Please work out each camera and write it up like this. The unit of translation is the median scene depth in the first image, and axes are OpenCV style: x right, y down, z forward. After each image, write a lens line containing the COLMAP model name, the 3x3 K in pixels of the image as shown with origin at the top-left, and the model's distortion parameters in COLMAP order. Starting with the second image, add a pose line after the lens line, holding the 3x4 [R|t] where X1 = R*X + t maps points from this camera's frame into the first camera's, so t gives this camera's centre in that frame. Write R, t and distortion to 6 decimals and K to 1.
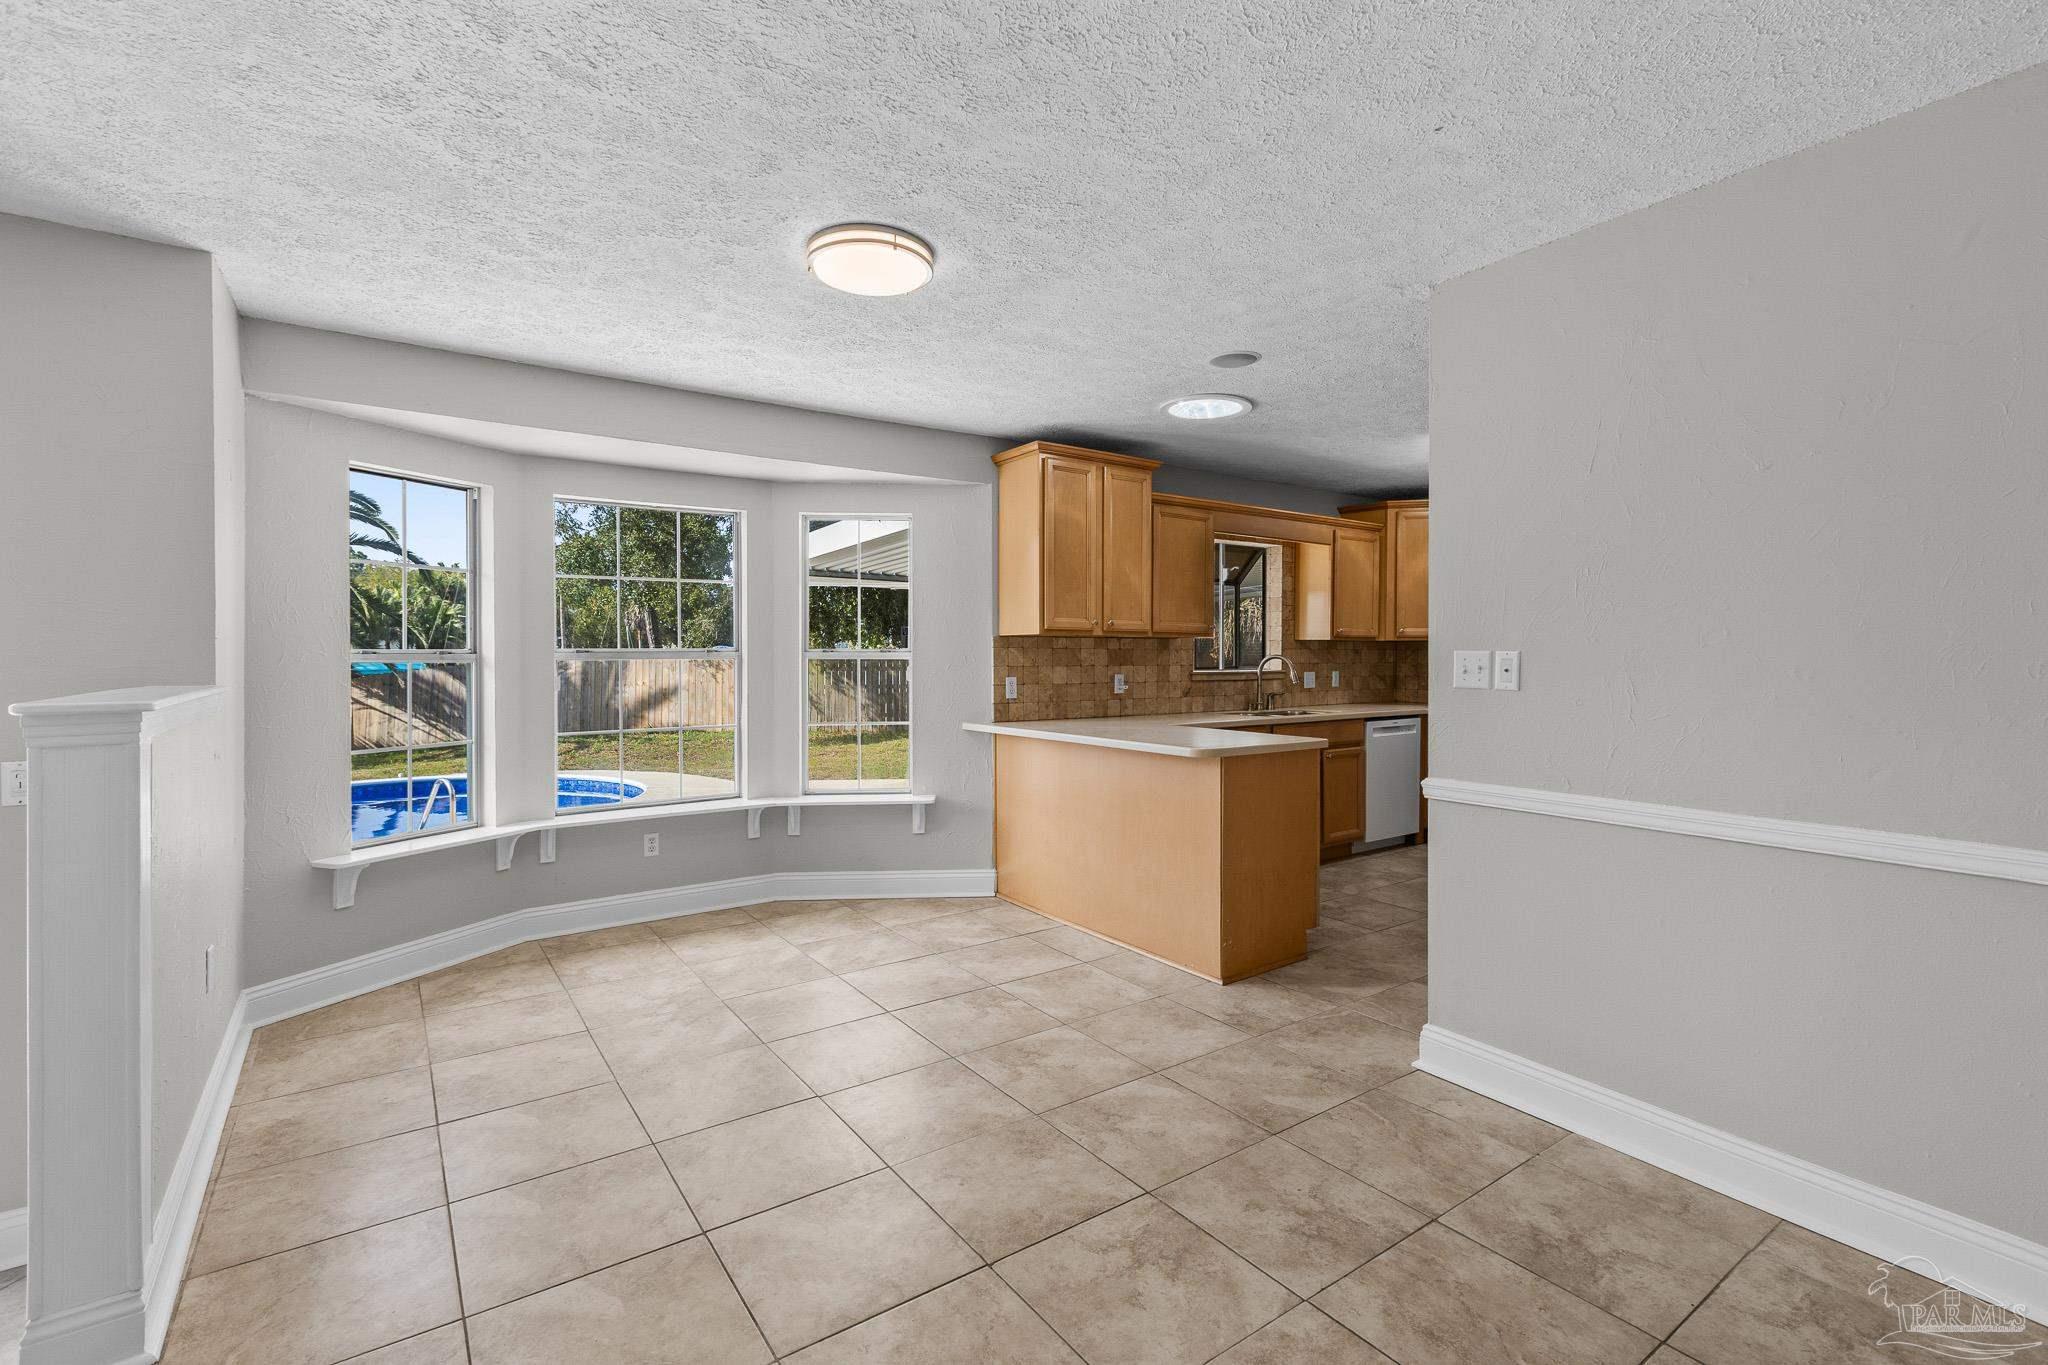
lens RADIAL K [[919.5, 0, 1031.9], [0, 919.5, 664.2], [0, 0, 1]] dist [0.004771, 0.000851]
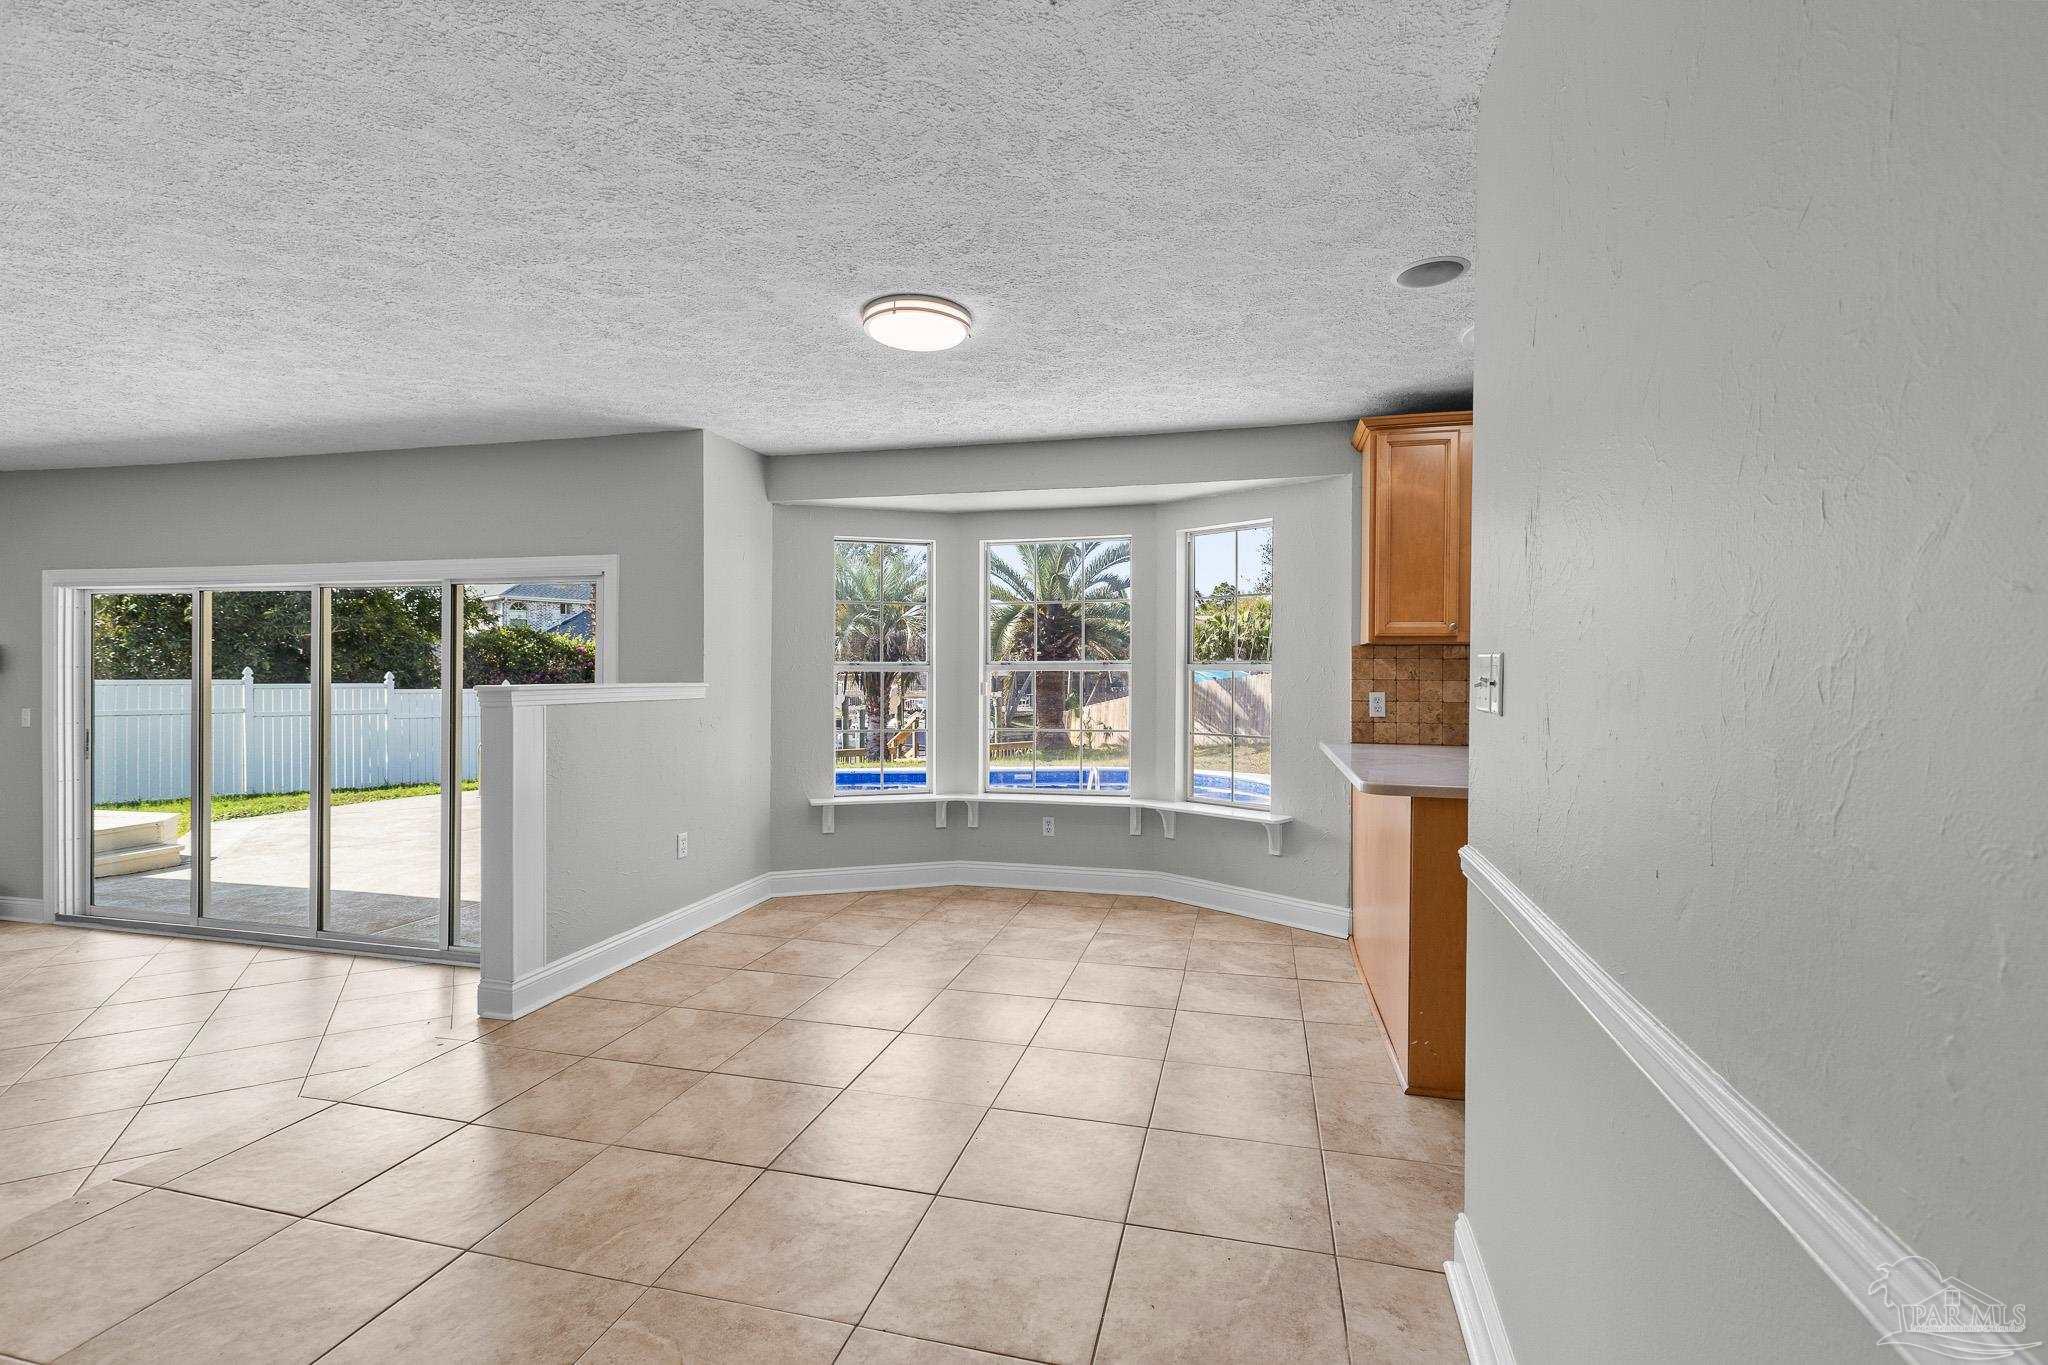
lens RADIAL K [[919.5, 0, 1028.9], [0, 919.5, 683.8], [0, 0, 1]] dist [0.004771, 0.000851]
pose [[0.649201, 0.013277, -0.760501, 0.618055], [-0.010137, 0.999910, 0.008803, 0.002607], [0.760549, 0.001995, 0.649277, 0.274369]]
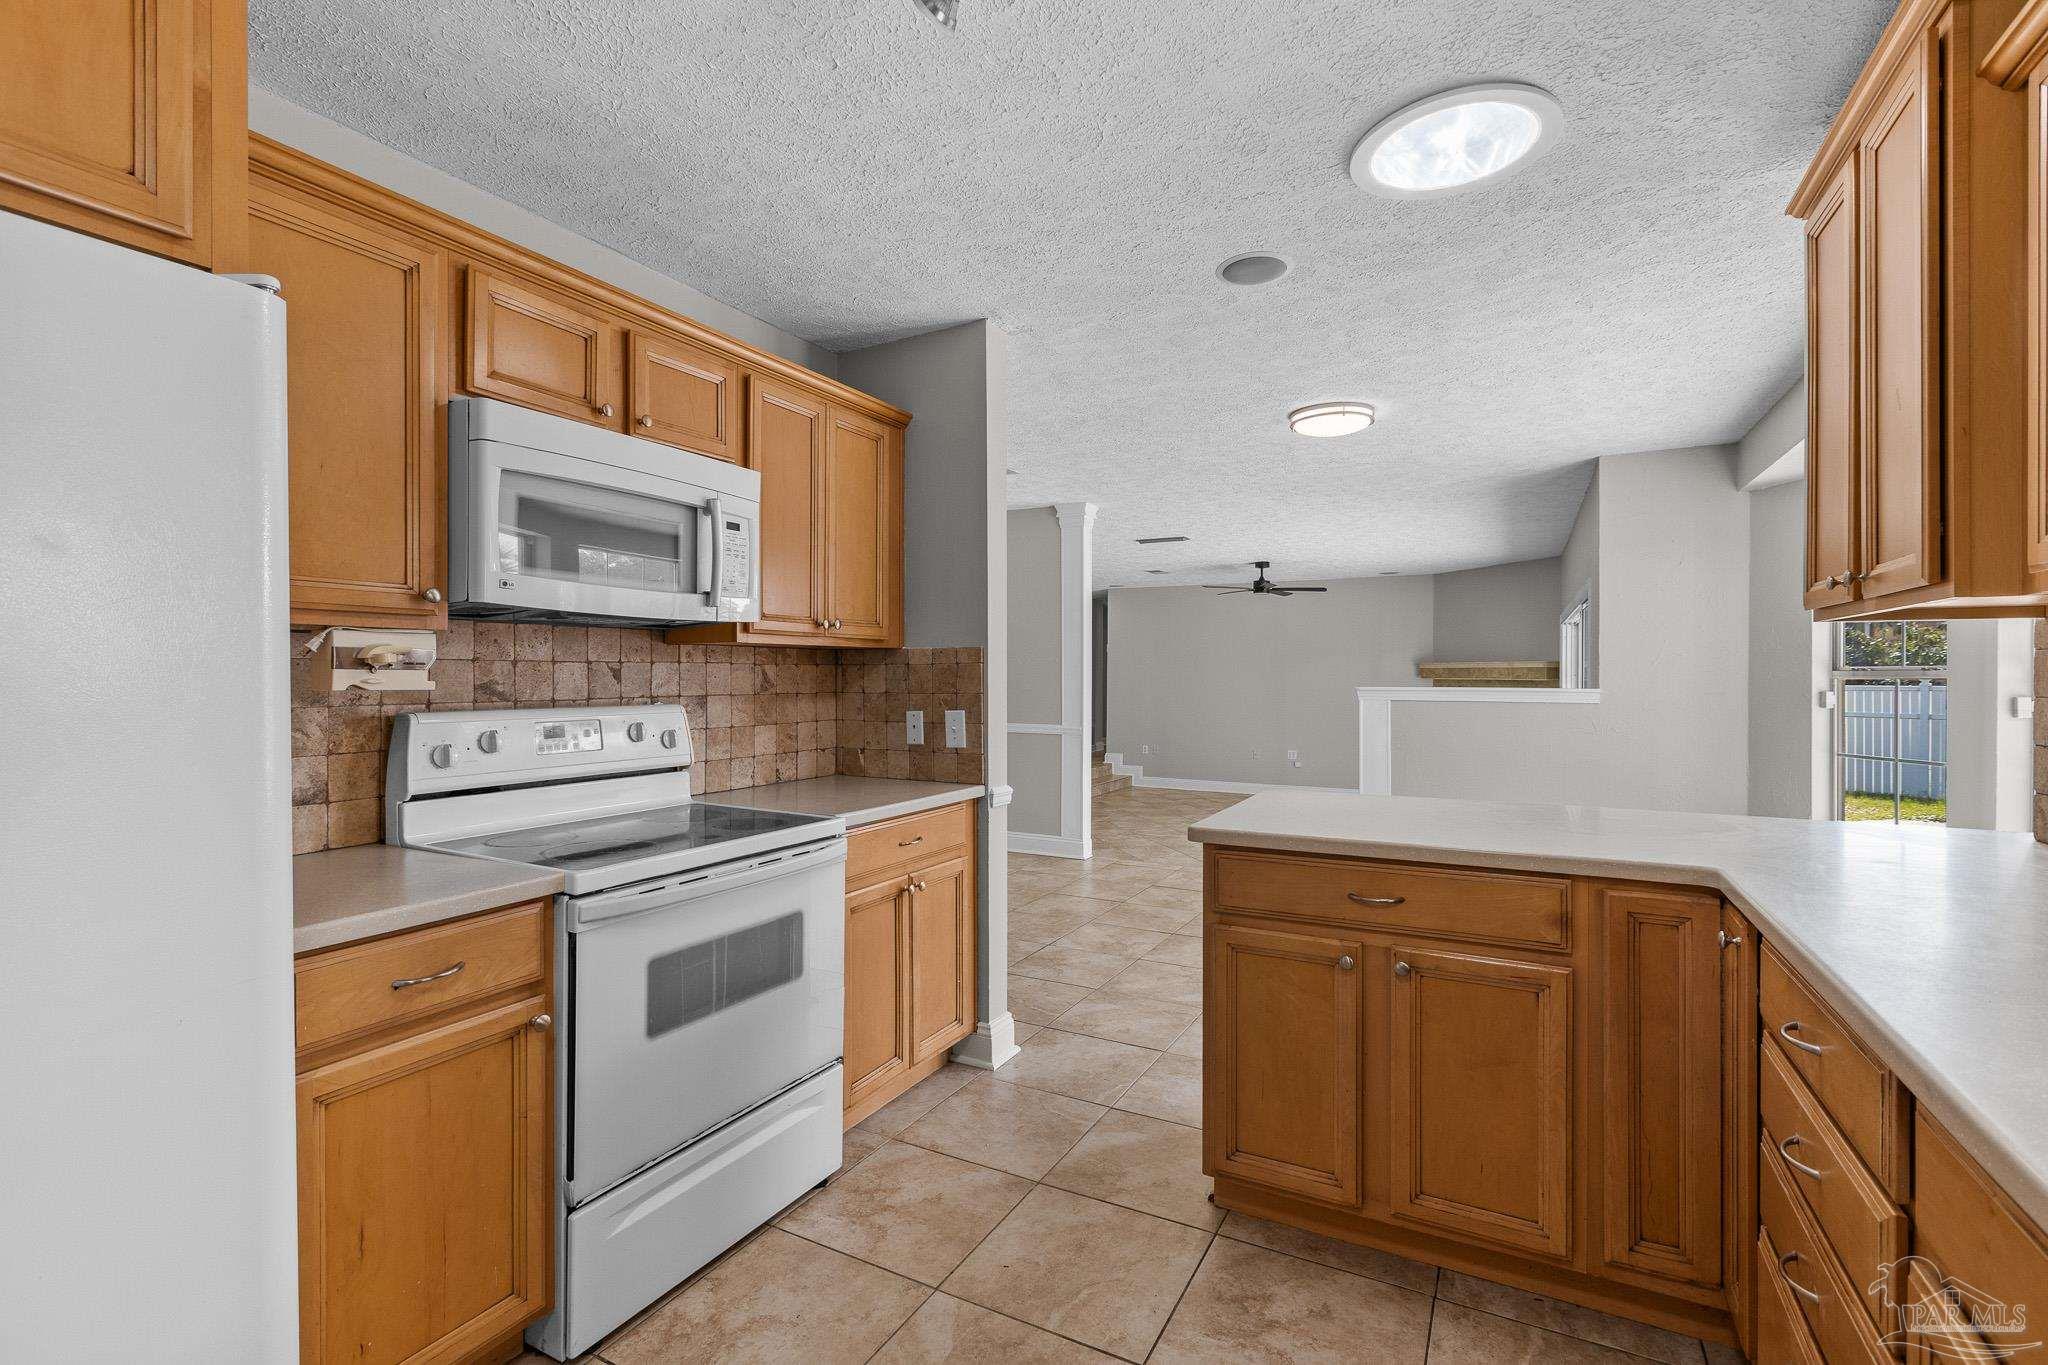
lens RADIAL K [[919.5, 0, 1037.9], [0, 919.5, 677.6], [0, 0, 1]] dist [0.004771, 0.000851]
pose [[-0.893967, 0.001284, -0.448131, 0.747395], [-0.003396, 0.999948, 0.009639, -0.011150], [0.448120, 0.010139, -0.893916, 1.676753]]
